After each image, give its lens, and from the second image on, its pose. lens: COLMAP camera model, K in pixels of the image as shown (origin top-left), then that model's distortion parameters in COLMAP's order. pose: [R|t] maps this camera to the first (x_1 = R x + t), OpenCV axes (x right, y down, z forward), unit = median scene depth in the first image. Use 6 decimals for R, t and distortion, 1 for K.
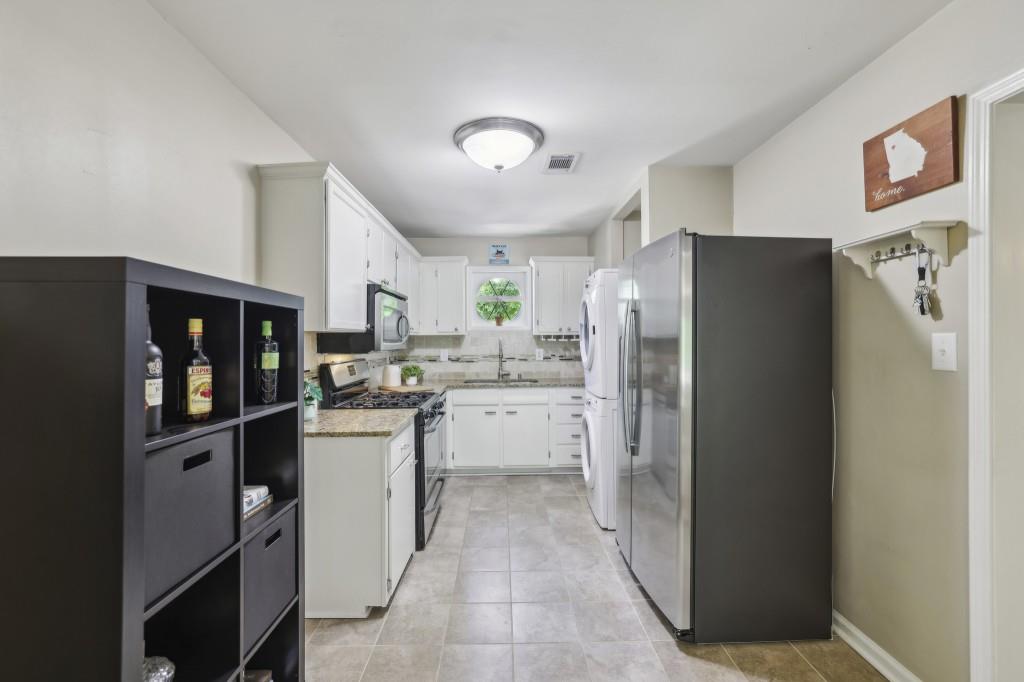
lens RADIAL K [[436.0, 0, 508.8], [0, 436.0, 341.2], [0, 0, 1]] dist [-0.042904, 0.014577]
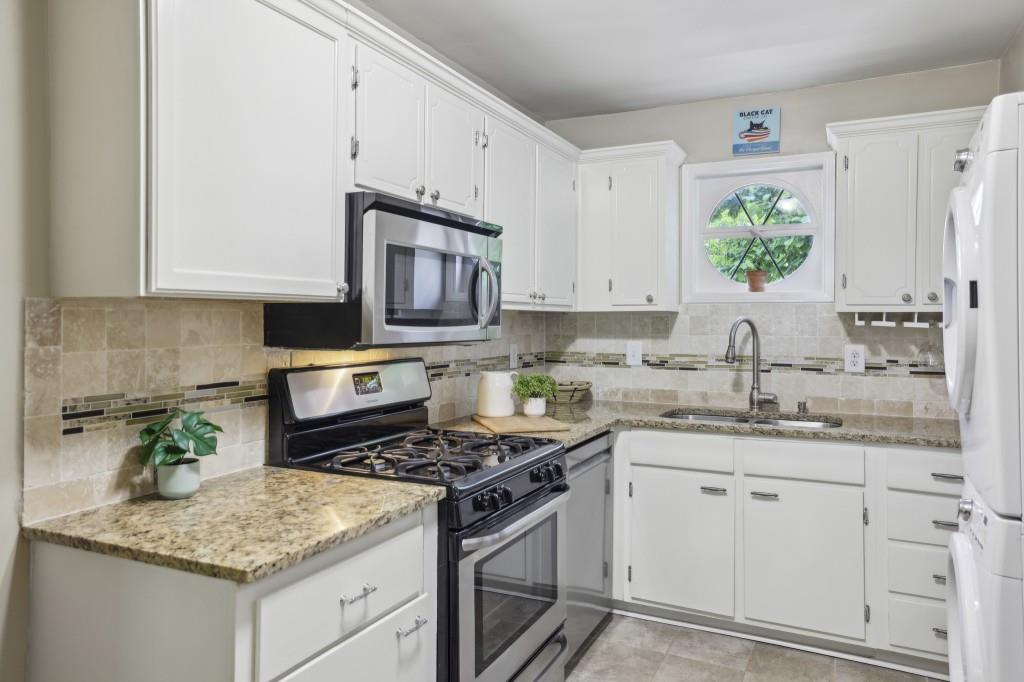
lens RADIAL K [[695.2, 0, 507.8], [0, 695.2, 317.6], [0, 0, 1]] dist [0.003381, 0.001746]
pose [[0.888036, 0.007112, -0.459718, 0.088484], [-0.011003, 0.999923, -0.005785, -0.001528], [0.459642, 0.010196, 0.888046, 0.270583]]
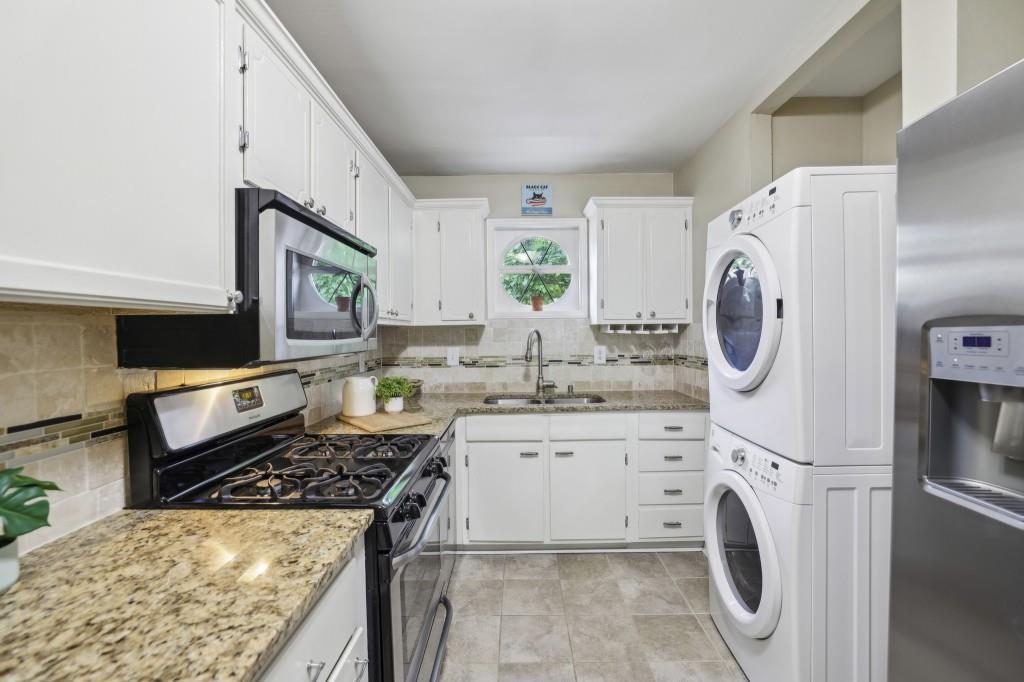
lens RADIAL K [[436.0, 0, 508.8], [0, 436.0, 341.2], [0, 0, 1]] dist [-0.042904, 0.014577]
pose [[0.999395, -0.004921, -0.034438, -0.046151], [0.005457, 0.999865, 0.015493, -0.000389], [0.034357, -0.015672, 0.999287, 0.381930]]
